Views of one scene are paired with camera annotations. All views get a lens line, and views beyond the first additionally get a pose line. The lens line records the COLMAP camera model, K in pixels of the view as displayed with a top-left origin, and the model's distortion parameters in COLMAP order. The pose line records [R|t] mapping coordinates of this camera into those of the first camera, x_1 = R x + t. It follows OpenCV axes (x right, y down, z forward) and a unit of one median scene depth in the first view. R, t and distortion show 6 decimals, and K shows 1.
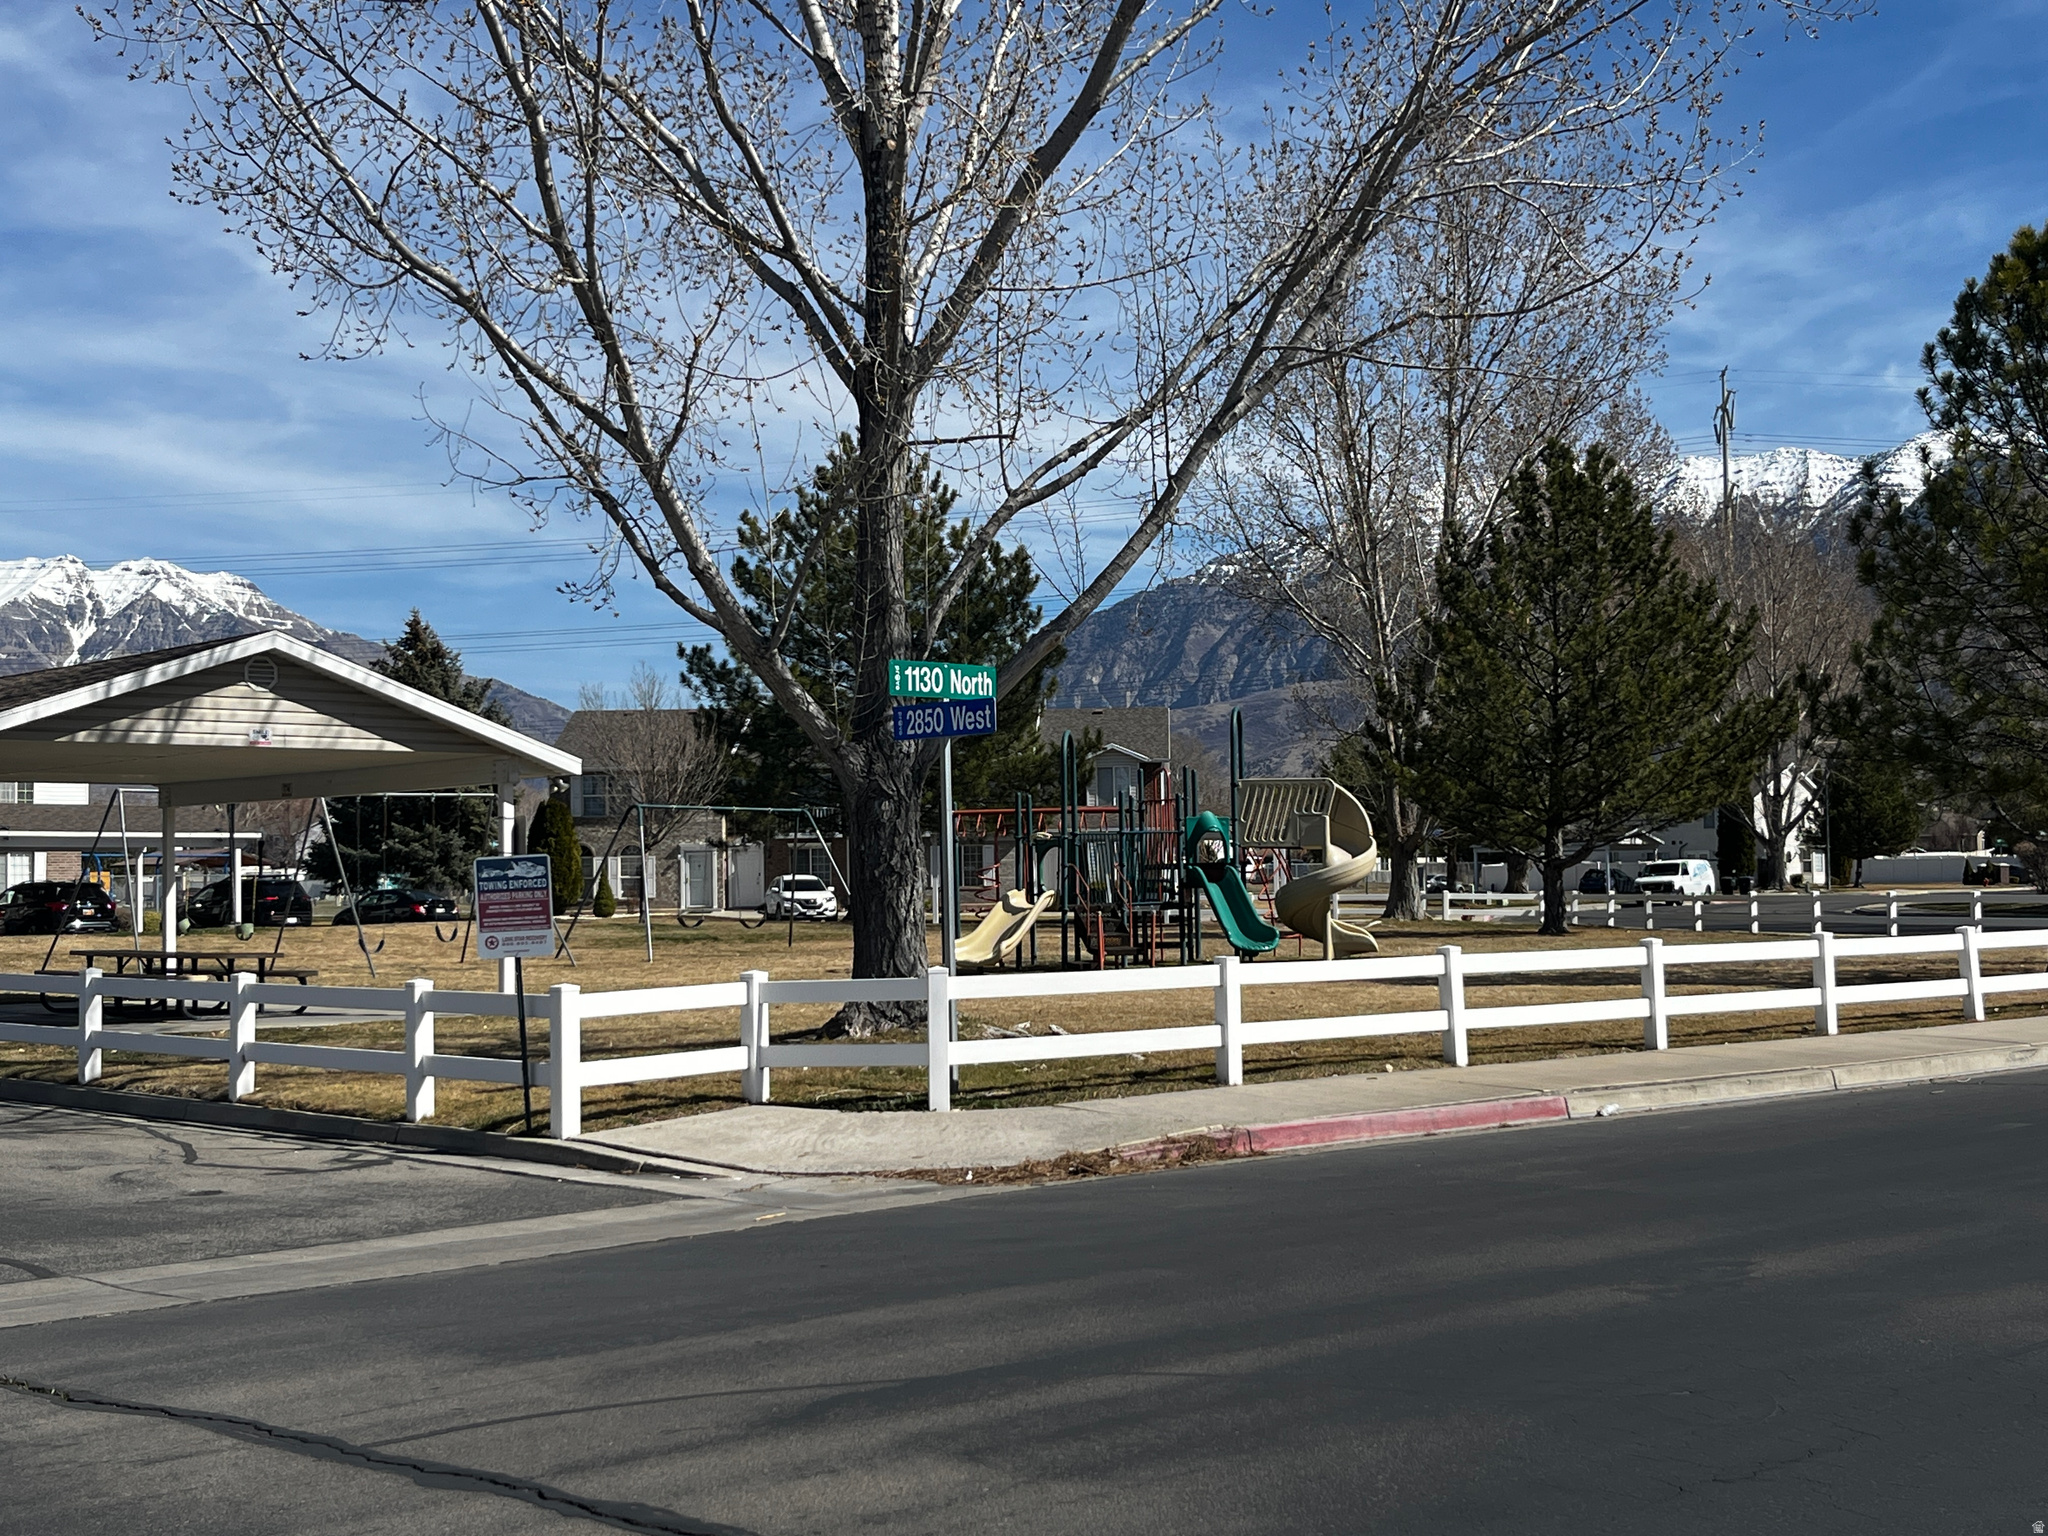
lens RADIAL K [[2637.1, 0, 1023.8], [0, 2637.1, 769.7], [0, 0, 1]] dist [0.089396, 0.000000]
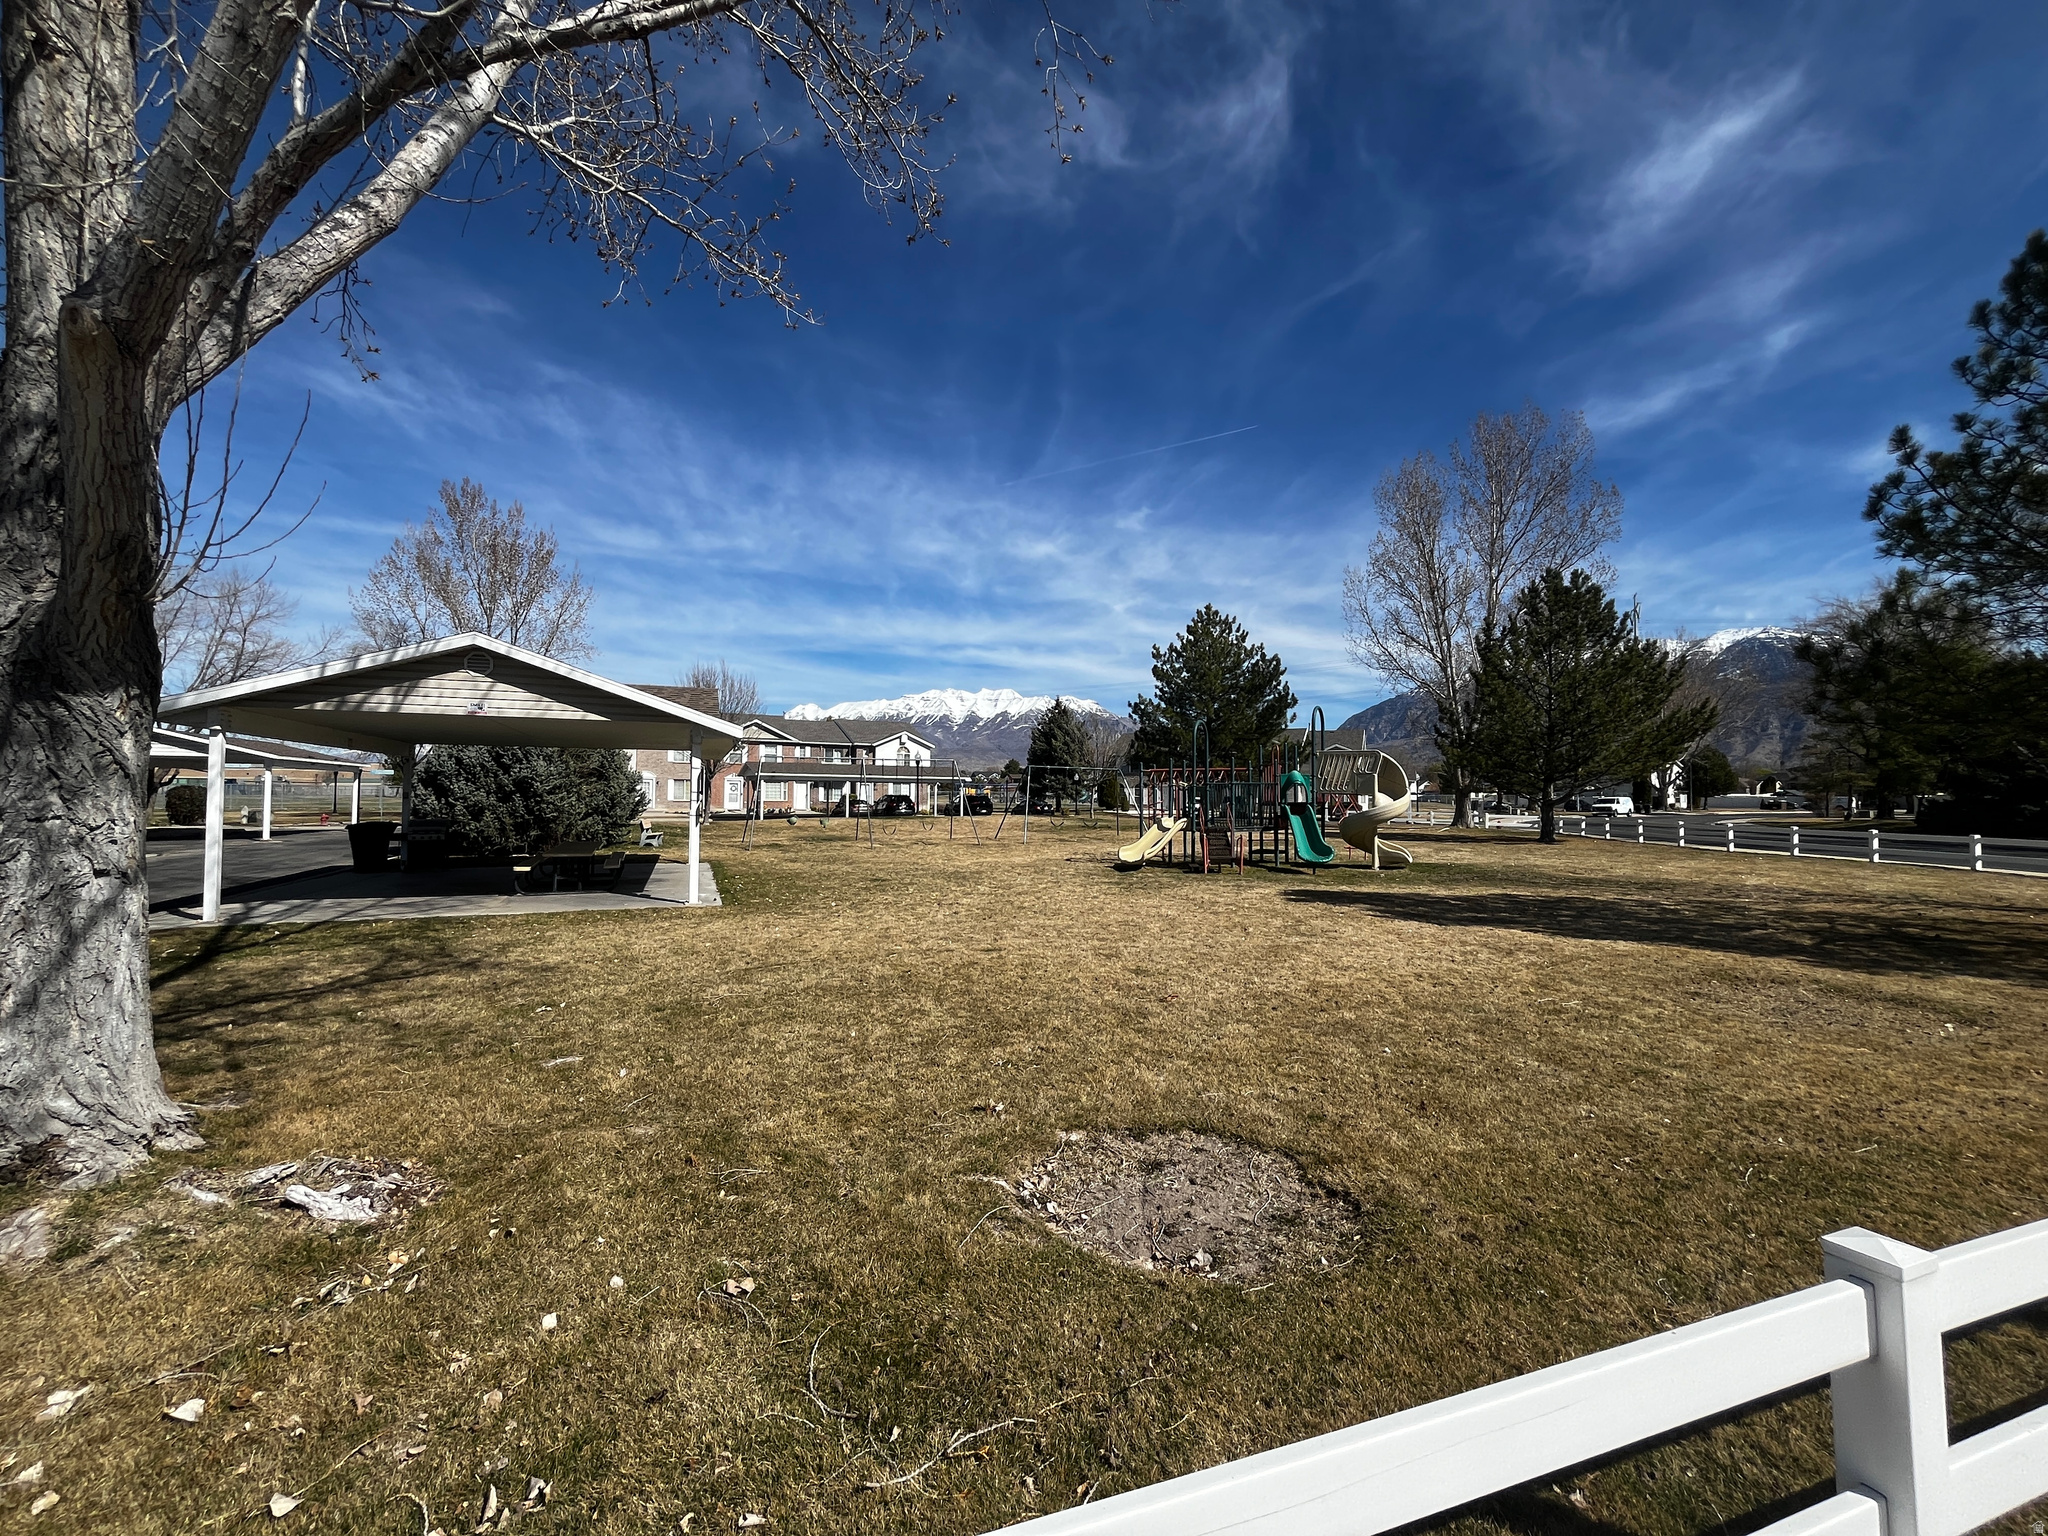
lens RADIAL K [[819.0, 0, 1026.5], [0, 819.0, 769.3], [0, 0, 1]] dist [-0.002324, 0.000510]
pose [[0.930701, 0.008584, -0.365681, 0.073879], [-0.004043, 0.999905, 0.013182, 0.006700], [0.365759, -0.010790, 0.930647, 0.353578]]
